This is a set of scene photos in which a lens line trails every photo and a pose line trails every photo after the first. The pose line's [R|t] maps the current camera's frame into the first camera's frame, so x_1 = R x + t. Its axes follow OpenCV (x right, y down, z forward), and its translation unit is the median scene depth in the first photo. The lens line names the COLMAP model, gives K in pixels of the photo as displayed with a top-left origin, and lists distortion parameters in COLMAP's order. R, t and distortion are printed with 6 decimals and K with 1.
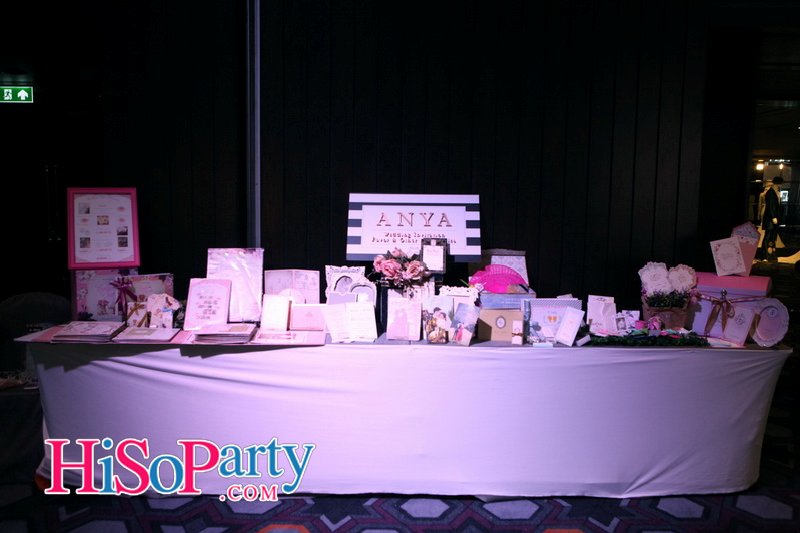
lens RADIAL K [[713.3, 0, 400.0], [0, 713.3, 266.5], [0, 0, 1]] dist [-0.013923, -0.007723]
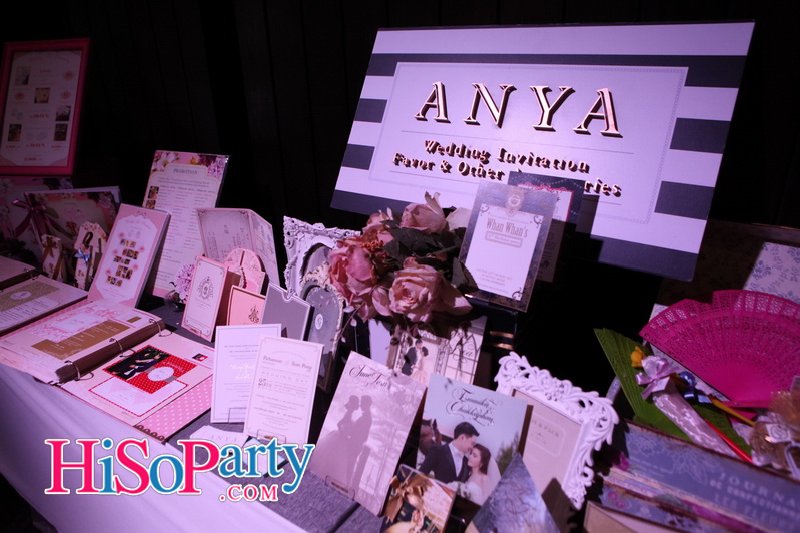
lens RADIAL K [[559.3, 0, 400.0], [0, 559.3, 266.5], [0, 0, 1]] dist [-0.058977, 0.008332]
pose [[0.814875, 0.193646, -0.546333, 0.136431], [-0.032133, 0.956186, 0.290990, -0.069994], [0.578745, -0.219565, 0.785395, 0.766522]]
